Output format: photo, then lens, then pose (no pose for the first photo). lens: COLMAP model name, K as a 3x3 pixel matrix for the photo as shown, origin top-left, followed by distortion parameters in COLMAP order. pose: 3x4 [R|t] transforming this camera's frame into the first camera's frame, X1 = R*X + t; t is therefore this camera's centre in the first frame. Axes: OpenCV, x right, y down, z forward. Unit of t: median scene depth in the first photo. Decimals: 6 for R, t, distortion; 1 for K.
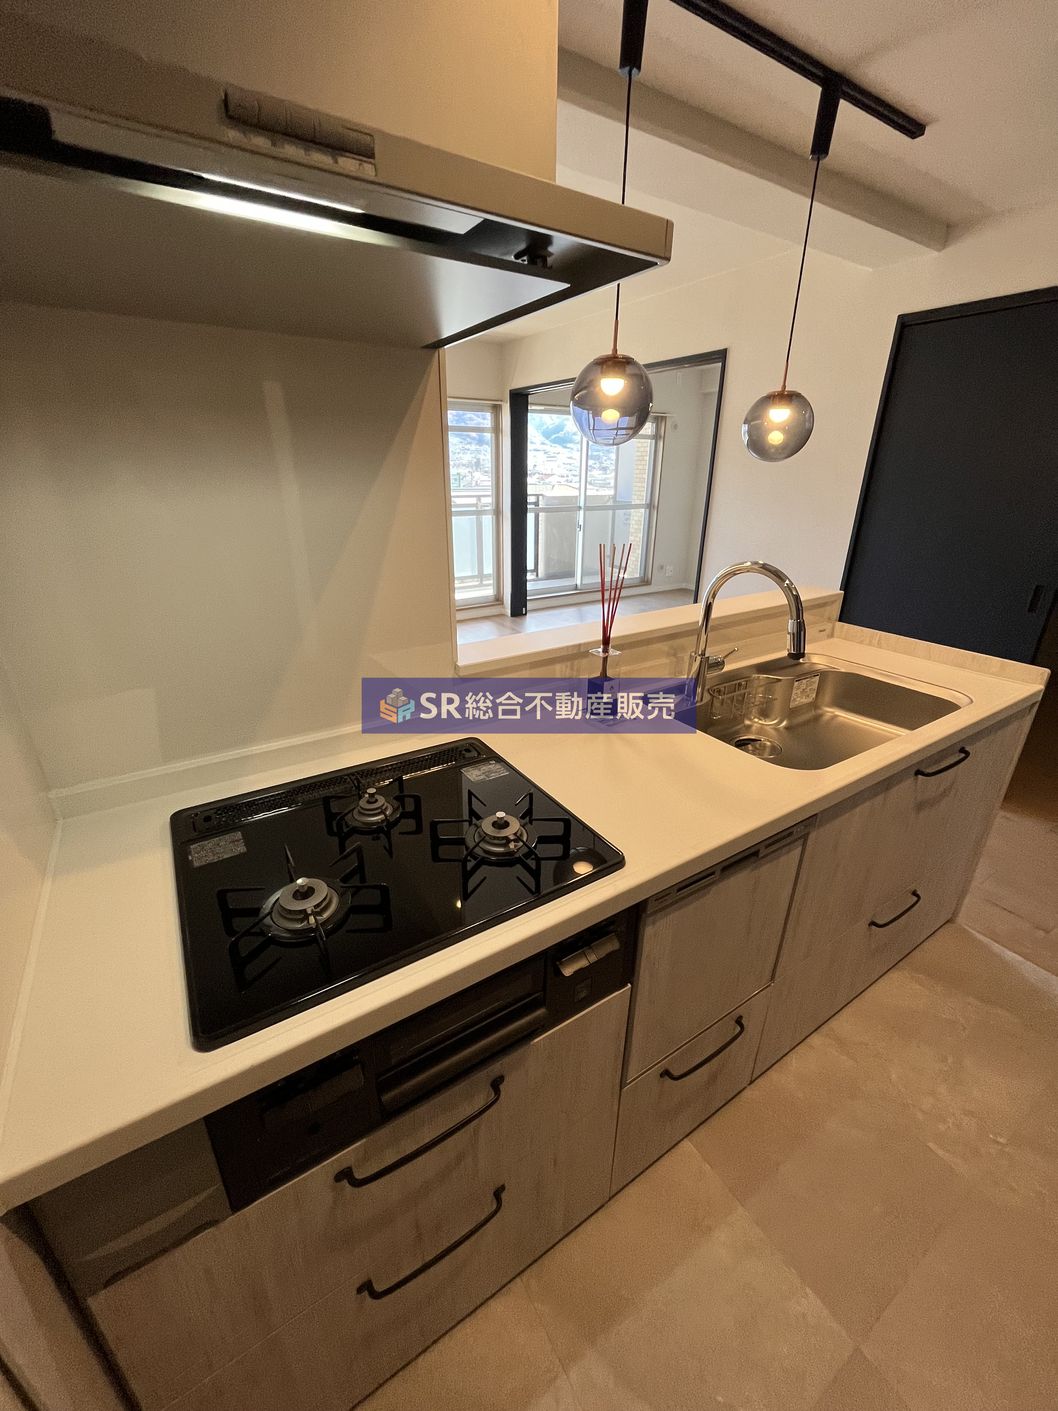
lens RADIAL K [[571.5, 0, 529.6], [0, 571.5, 701.7], [0, 0, 1]] dist [-0.000651, 0.000323]
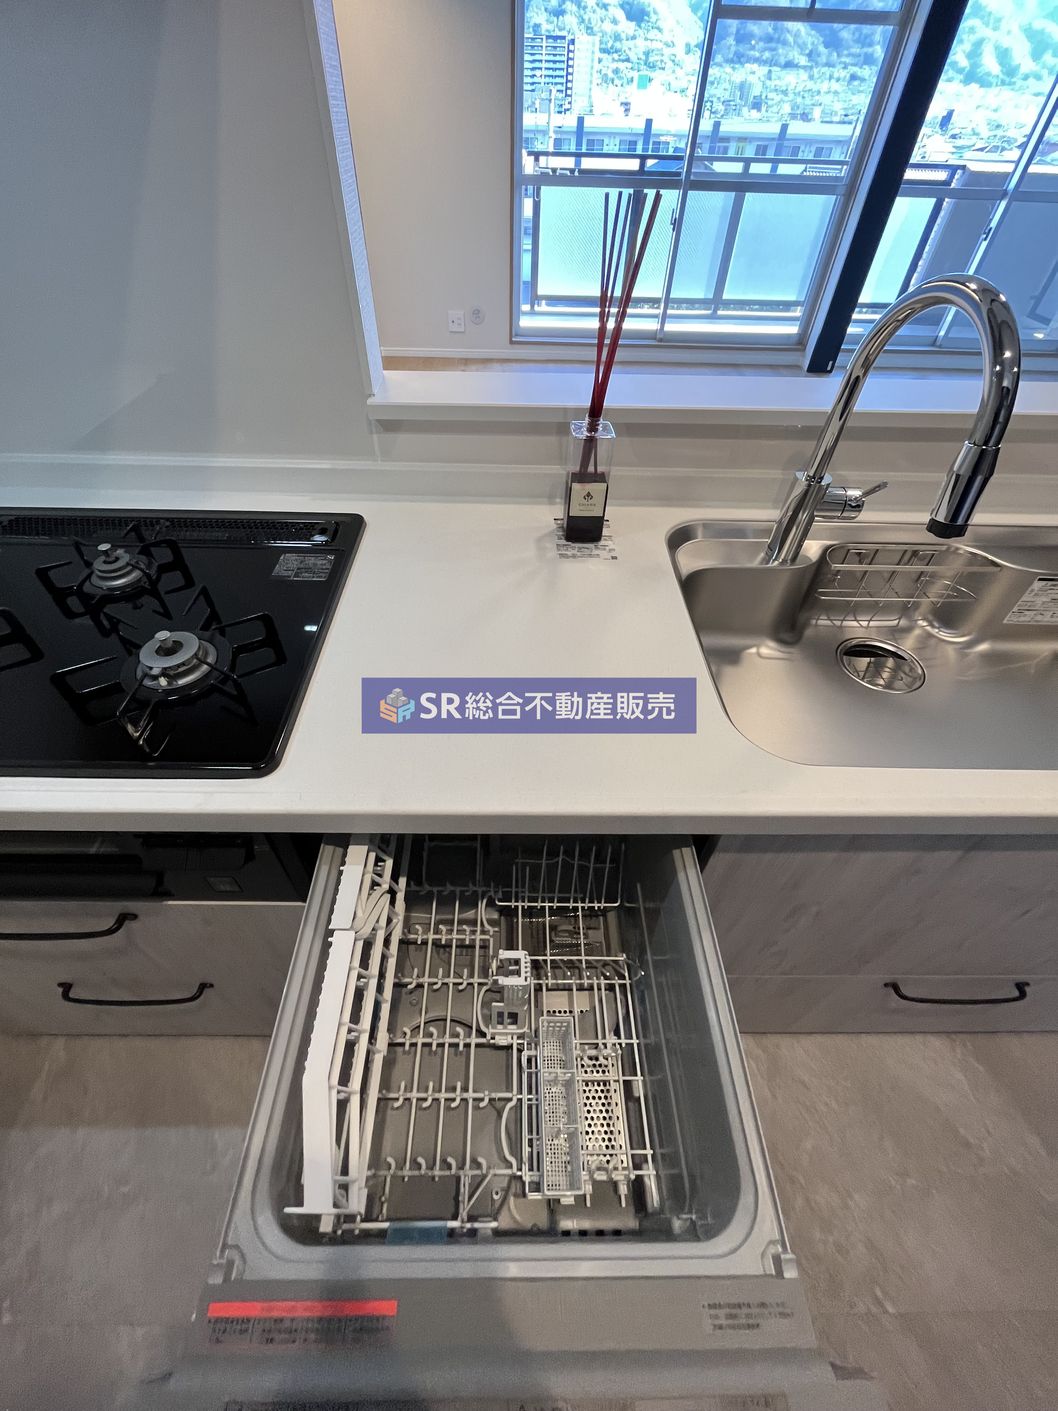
lens RADIAL K [[571.5, 0, 526.4], [0, 571.5, 698.5], [0, 0, 1]] dist [-0.000651, 0.000323]
pose [[0.847237, 0.394967, -0.355234, 0.357201], [-0.223551, 0.871716, 0.436046, -0.081854], [0.481887, -0.290021, 0.826845, 0.371161]]
